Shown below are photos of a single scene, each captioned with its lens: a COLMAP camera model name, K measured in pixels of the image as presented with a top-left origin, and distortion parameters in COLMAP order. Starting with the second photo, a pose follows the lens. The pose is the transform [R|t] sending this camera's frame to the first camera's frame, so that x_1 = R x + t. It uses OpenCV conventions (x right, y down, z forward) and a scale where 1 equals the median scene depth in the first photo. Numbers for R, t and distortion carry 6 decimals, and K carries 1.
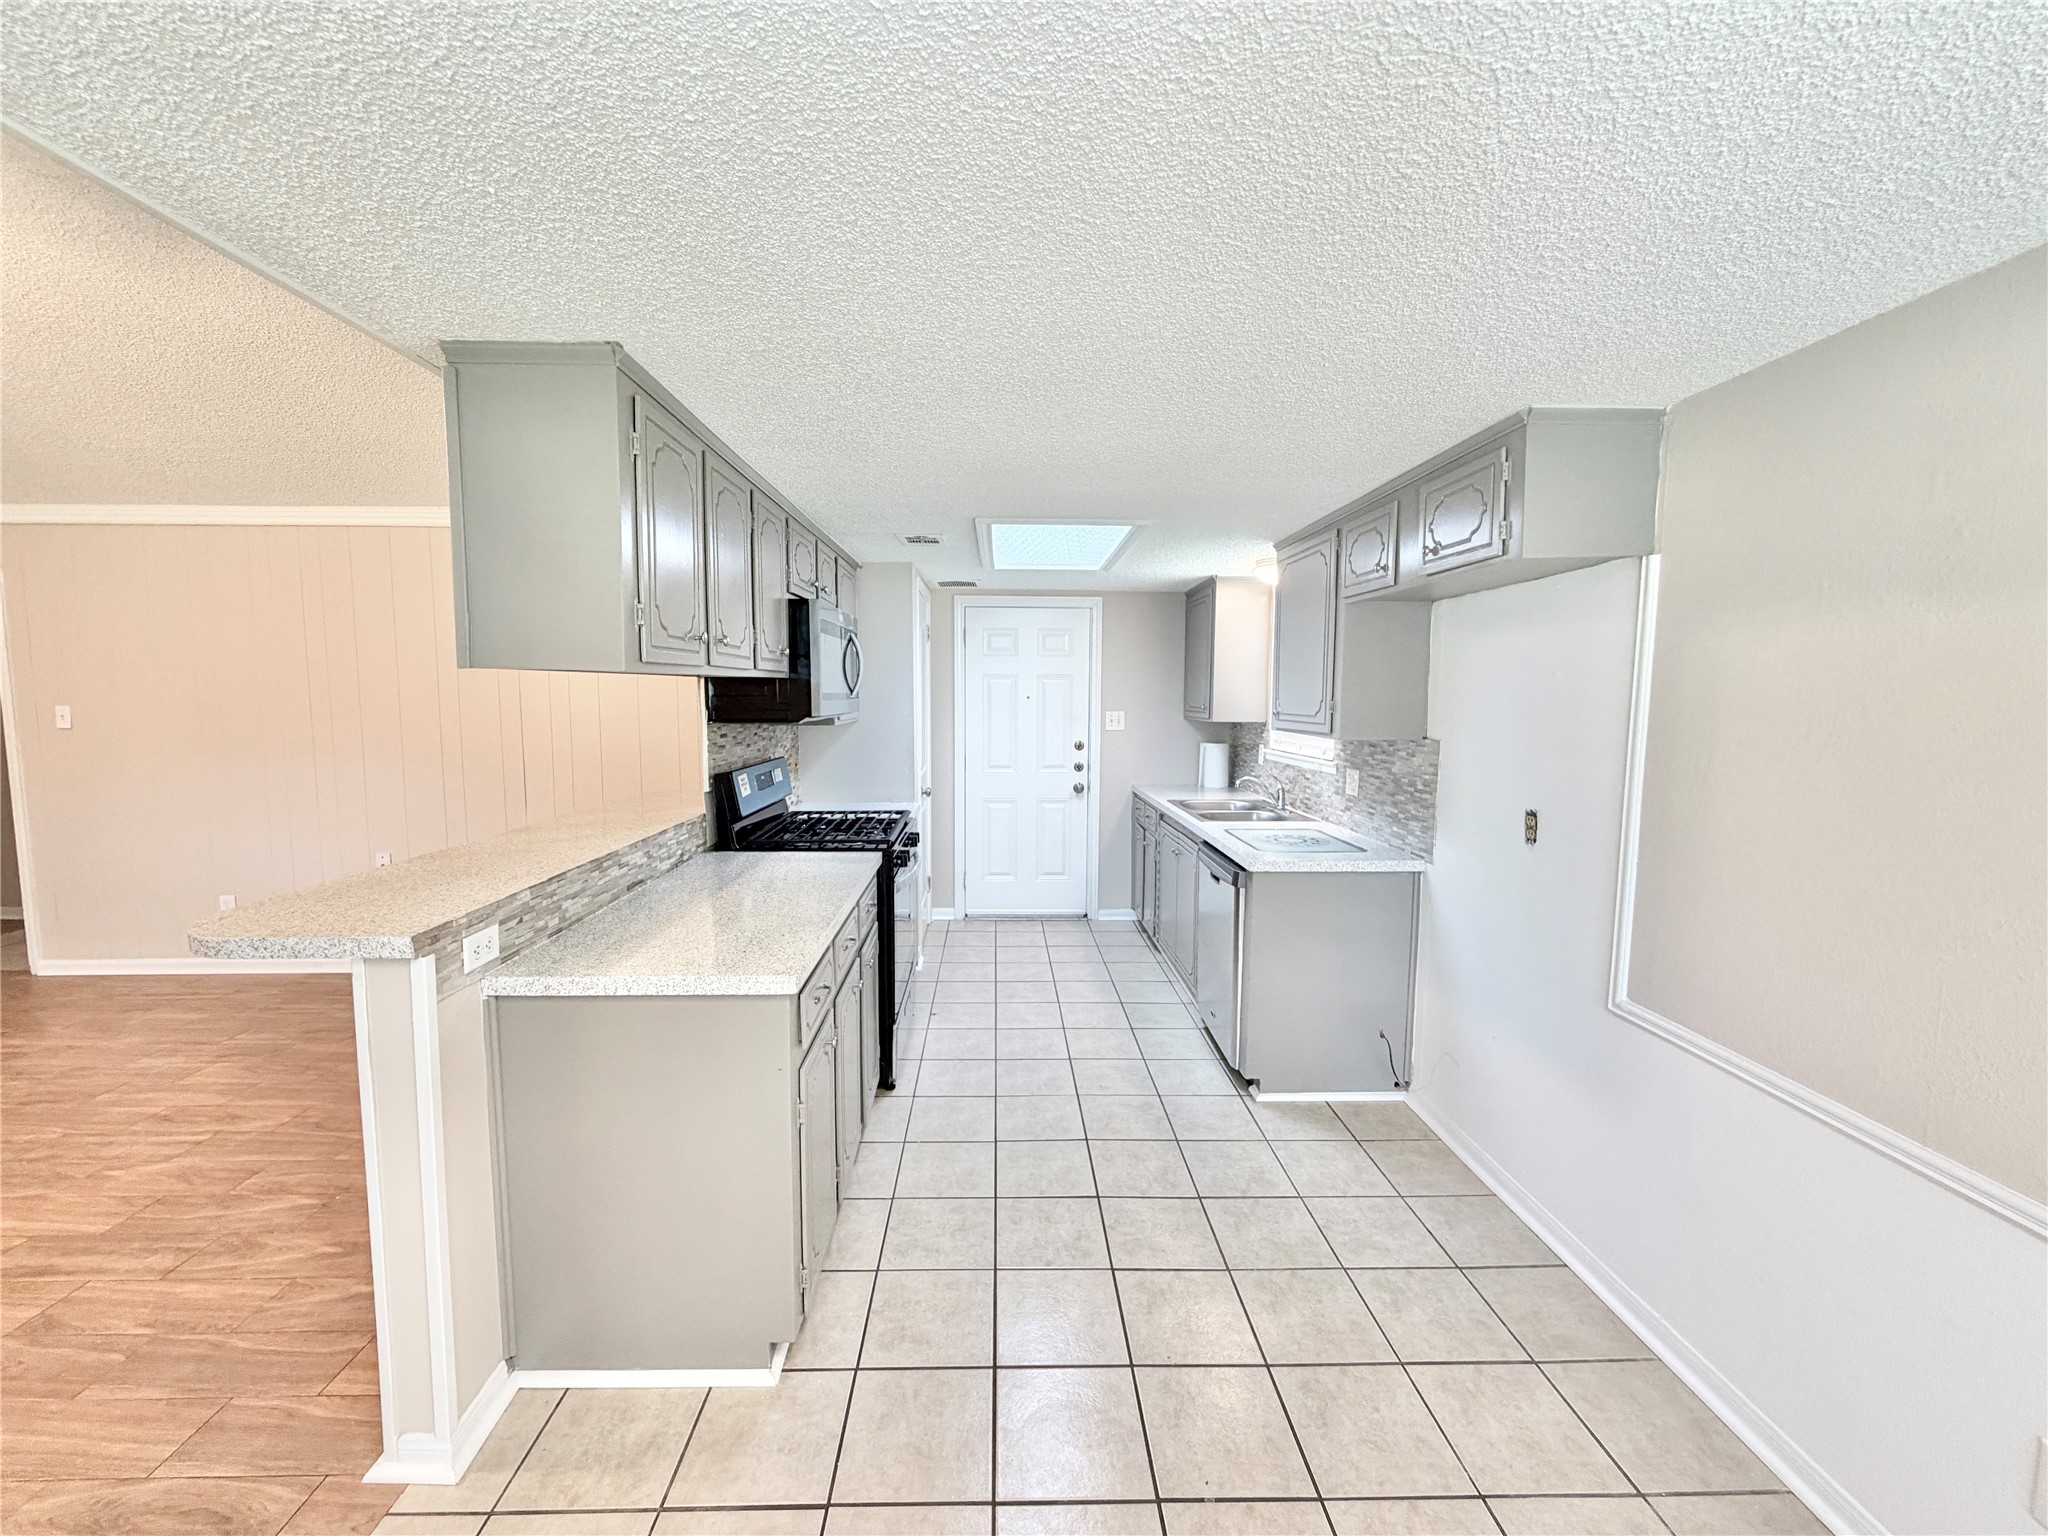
lens RADIAL K [[815.0, 0, 1018.6], [0, 815.0, 770.8], [0, 0, 1]] dist [0.000861, -0.000050]
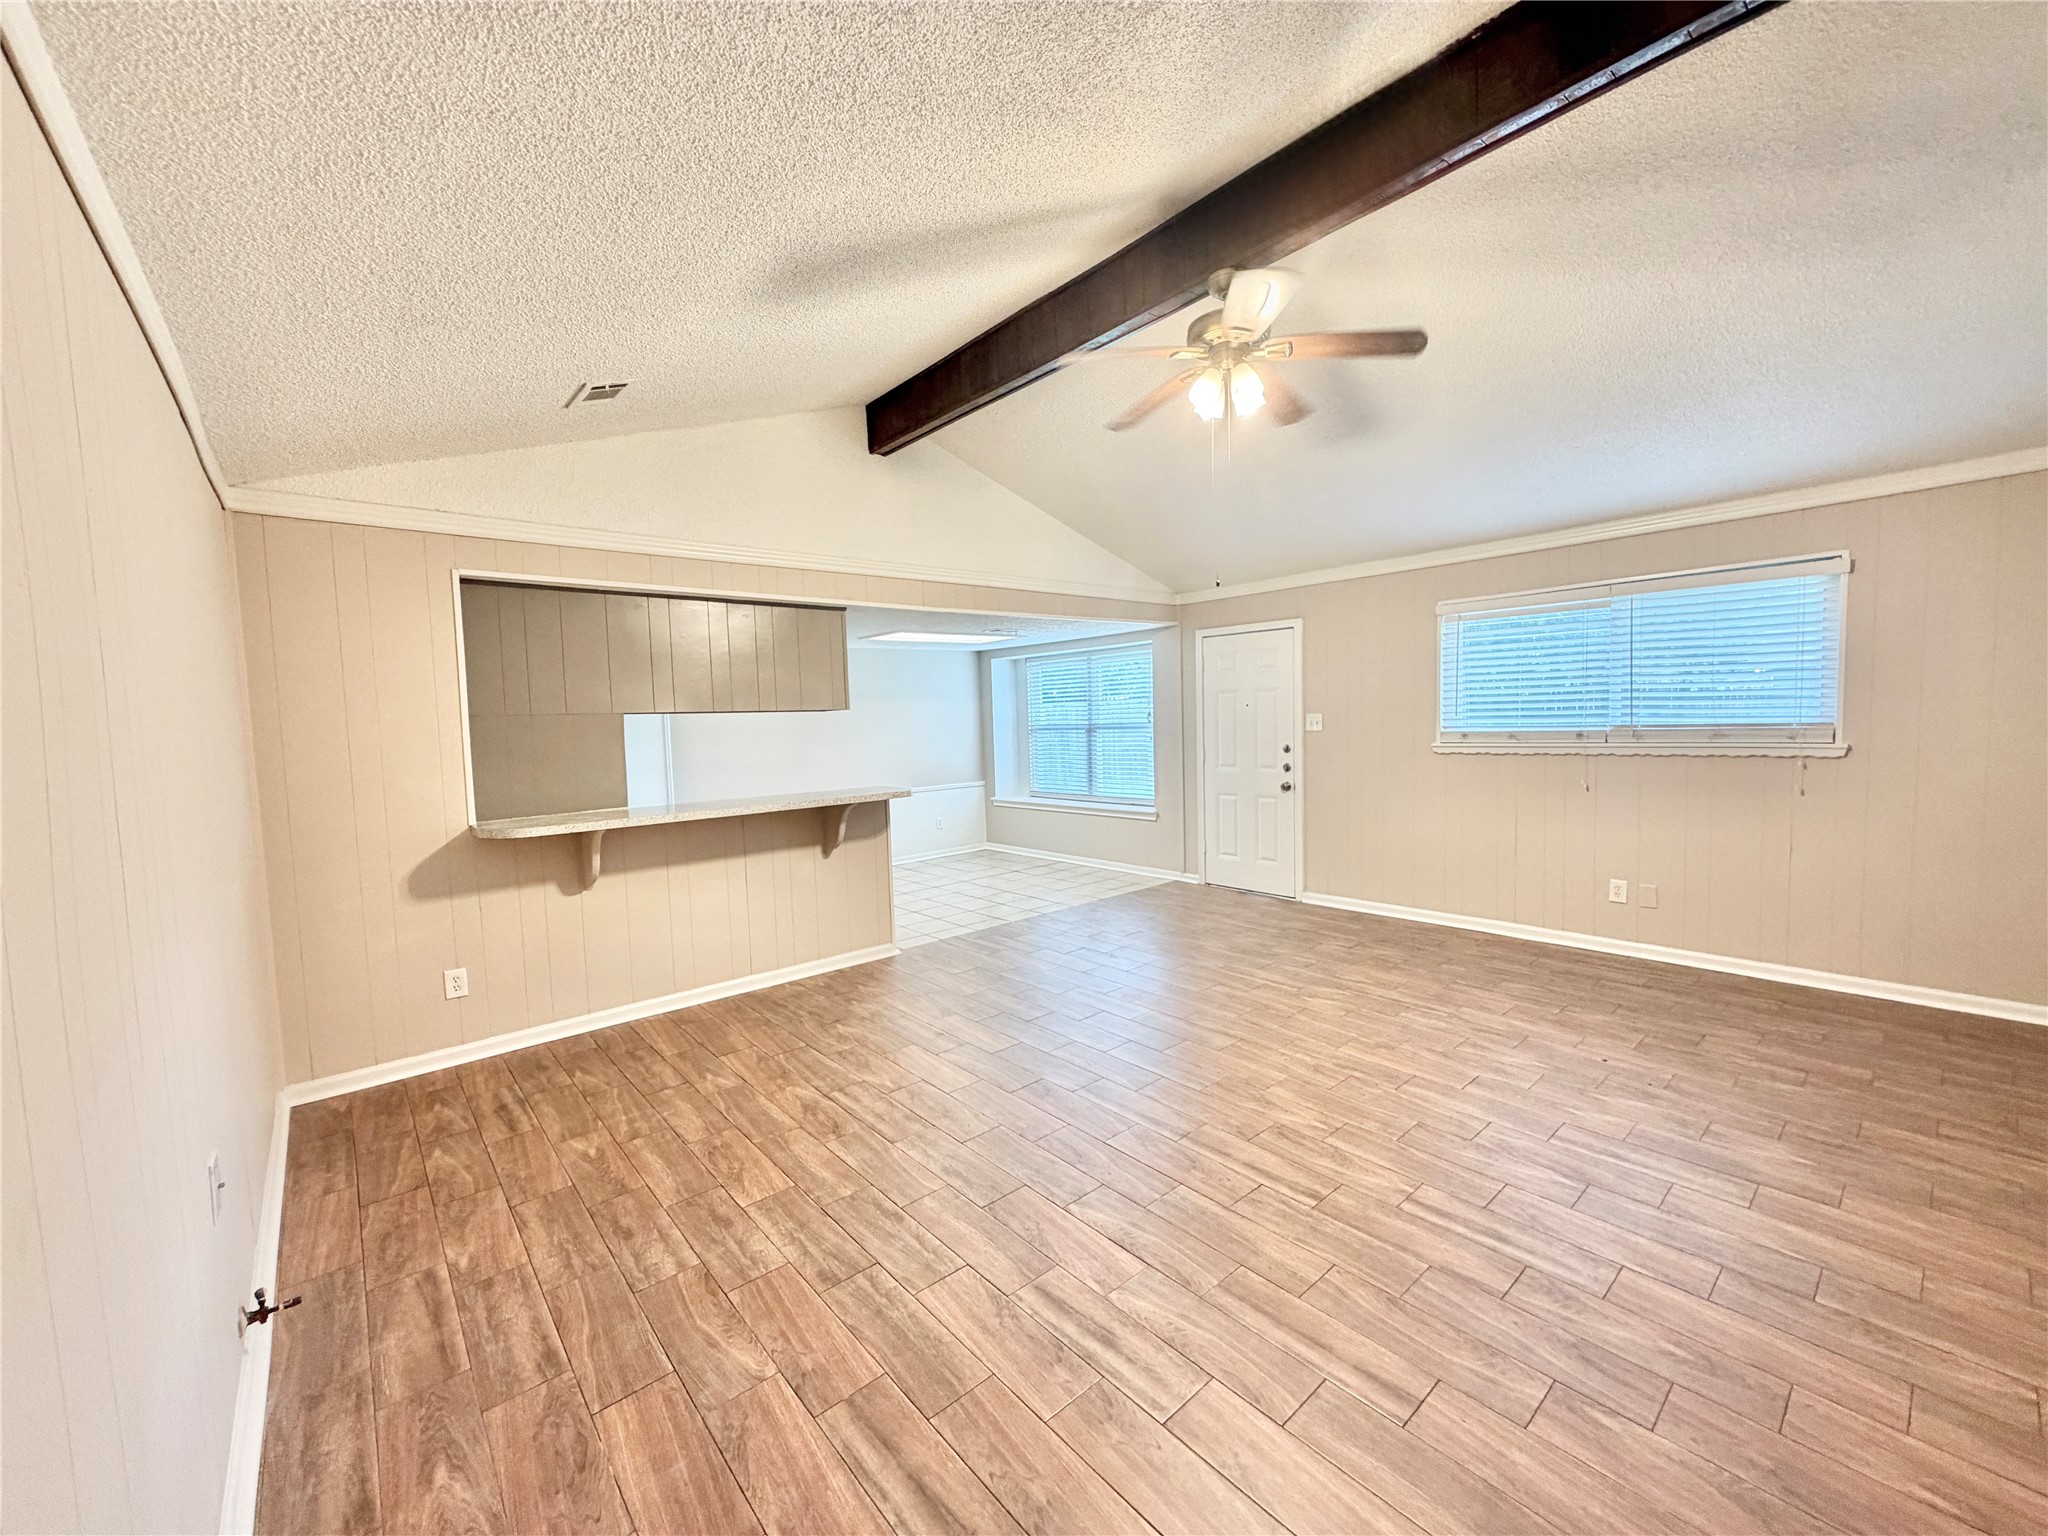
lens RADIAL K [[815.0, 0, 1017.4], [0, 815.0, 772.2], [0, 0, 1]] dist [0.000861, -0.000050]
pose [[-0.626986, -0.041956, 0.777900, -2.403622], [0.099966, 0.985960, 0.133750, -0.166224], [-0.772590, 0.161623, -0.613989, 1.682342]]
